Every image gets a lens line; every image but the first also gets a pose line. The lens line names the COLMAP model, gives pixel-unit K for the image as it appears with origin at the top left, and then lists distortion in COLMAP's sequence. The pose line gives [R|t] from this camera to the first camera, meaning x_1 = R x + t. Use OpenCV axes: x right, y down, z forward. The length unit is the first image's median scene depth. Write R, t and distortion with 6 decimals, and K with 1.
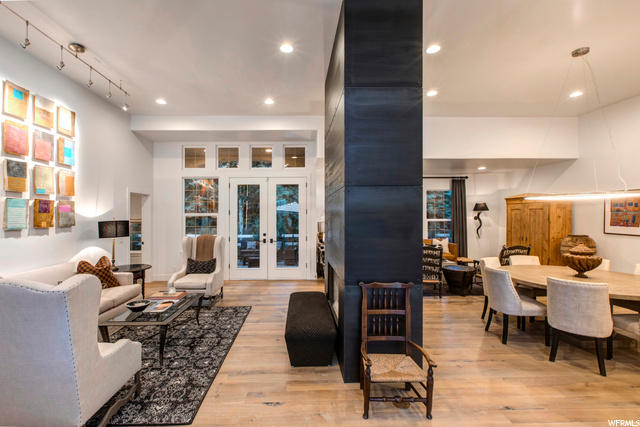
lens RADIAL K [[293.2, 0, 314.7], [0, 293.2, 215.6], [0, 0, 1]] dist [-0.001068, 0.000219]
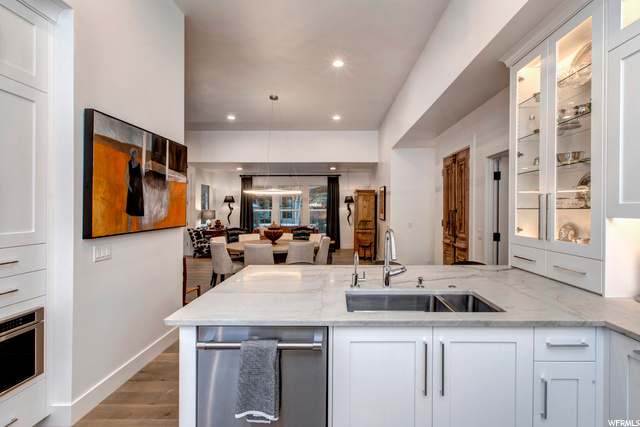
lens RADIAL K [[293.2, 0, 332.6], [0, 293.2, 210.0], [0, 0, 1]] dist [-0.001068, 0.000219]
pose [[0.996642, 0.001236, -0.081868, 1.201183], [-0.001233, 0.999999, 0.000096, 0.028410], [0.081868, 0.000005, 0.996643, -0.457054]]
